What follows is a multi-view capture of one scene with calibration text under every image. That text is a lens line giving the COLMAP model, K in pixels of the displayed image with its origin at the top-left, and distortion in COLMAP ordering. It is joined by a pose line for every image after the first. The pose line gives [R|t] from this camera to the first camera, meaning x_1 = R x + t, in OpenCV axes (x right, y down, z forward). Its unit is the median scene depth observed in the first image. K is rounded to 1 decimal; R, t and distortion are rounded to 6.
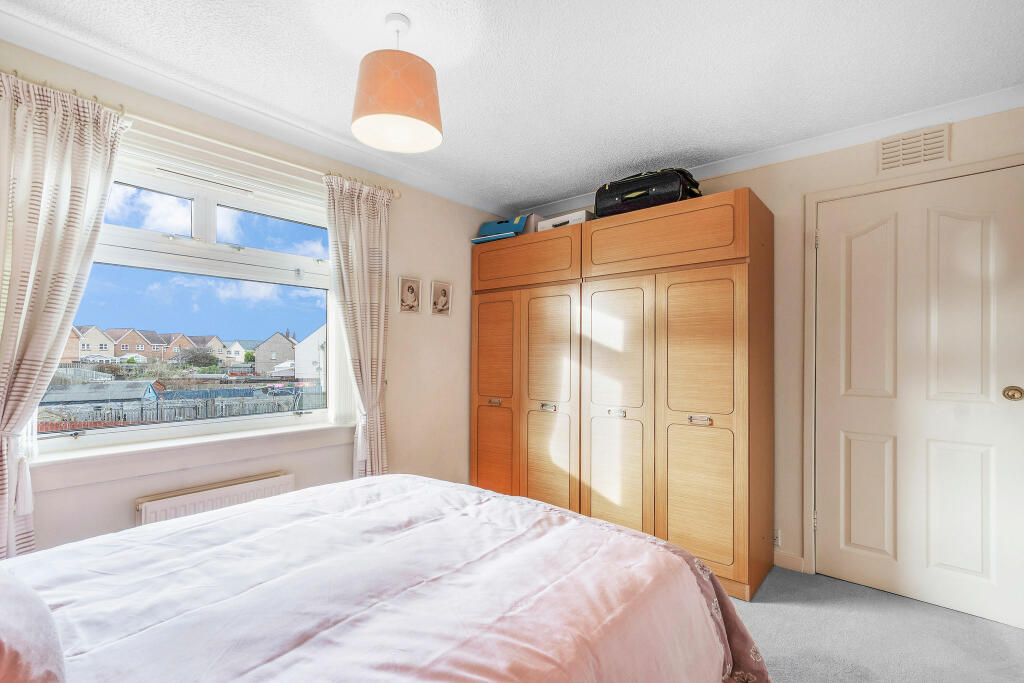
lens RADIAL K [[456.9, 0, 513.1], [0, 456.9, 357.4], [0, 0, 1]] dist [0.000716, 0.000117]
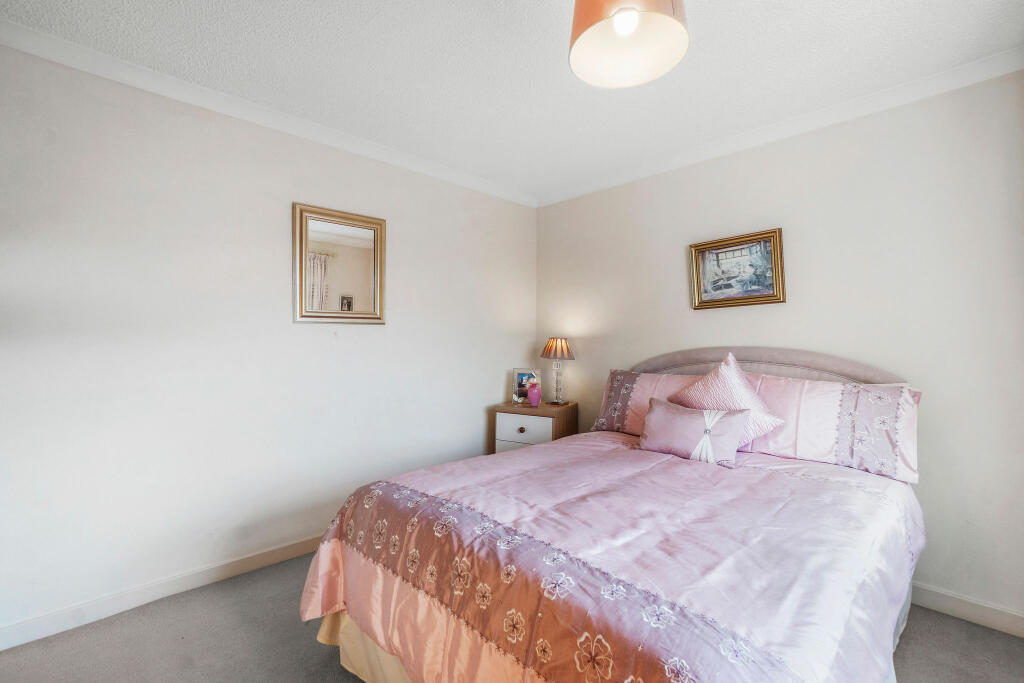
lens RADIAL K [[457.2, 0, 512.0], [0, 457.2, 341.5], [0, 0, 1]] dist [-0.000515, -0.000102]
pose [[-0.995897, -0.013974, 0.089408, -0.135064], [-0.013679, 0.999899, 0.003919, -0.003690], [-0.089454, 0.002680, -0.995987, 1.842839]]
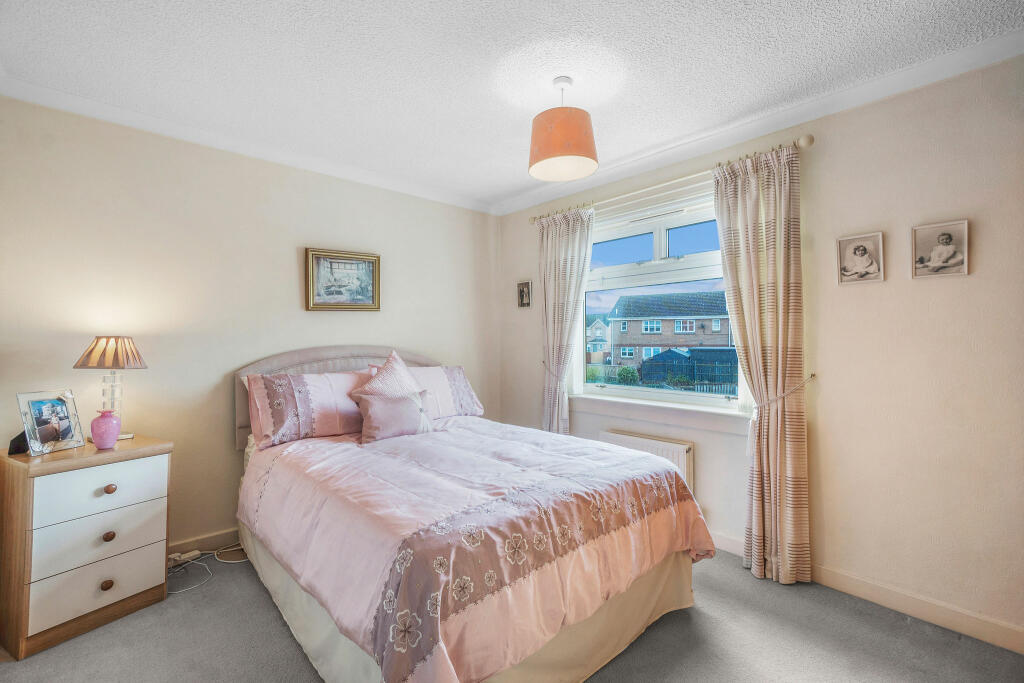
lens RADIAL K [[452.3, 0, 512.0], [0, 452.3, 341.5], [0, 0, 1]] dist [-0.001381, -0.000209]
pose [[-0.113787, -0.006621, -0.993483, 1.048708], [-0.005284, 0.999968, -0.006059, 0.002281], [0.993491, 0.004560, -0.113819, 1.039542]]
